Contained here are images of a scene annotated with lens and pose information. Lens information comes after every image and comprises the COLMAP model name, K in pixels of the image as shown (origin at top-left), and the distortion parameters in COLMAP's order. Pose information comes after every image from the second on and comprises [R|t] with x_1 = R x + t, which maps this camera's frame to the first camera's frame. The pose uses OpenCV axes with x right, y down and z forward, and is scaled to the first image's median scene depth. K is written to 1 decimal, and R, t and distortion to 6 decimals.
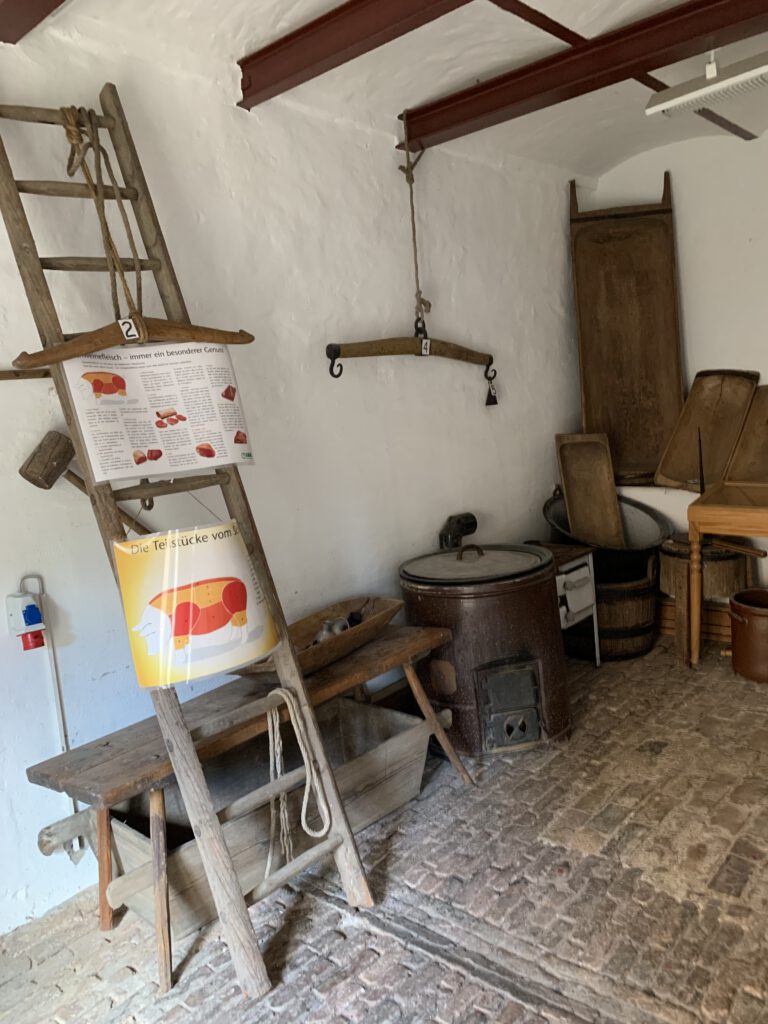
lens RADIAL K [[772.1, 0, 387.0], [0, 772.1, 513.3], [0, 0, 1]] dist [0.006662, -0.018000]
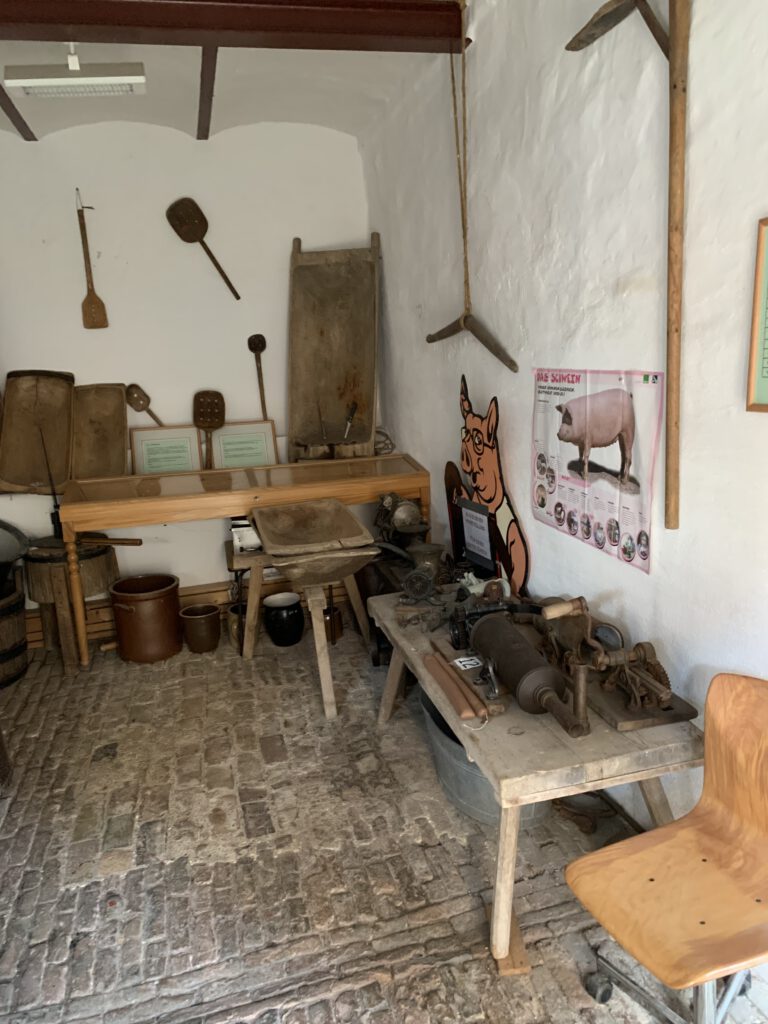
lens RADIAL K [[772.1, 0, 388.6], [0, 772.1, 512.5], [0, 0, 1]] dist [0.006662, -0.018000]
pose [[0.543618, -0.120788, 0.830596, -0.294795], [0.137202, 0.989068, 0.054037, 0.002937], [-0.828043, 0.084584, 0.554248, 0.184840]]
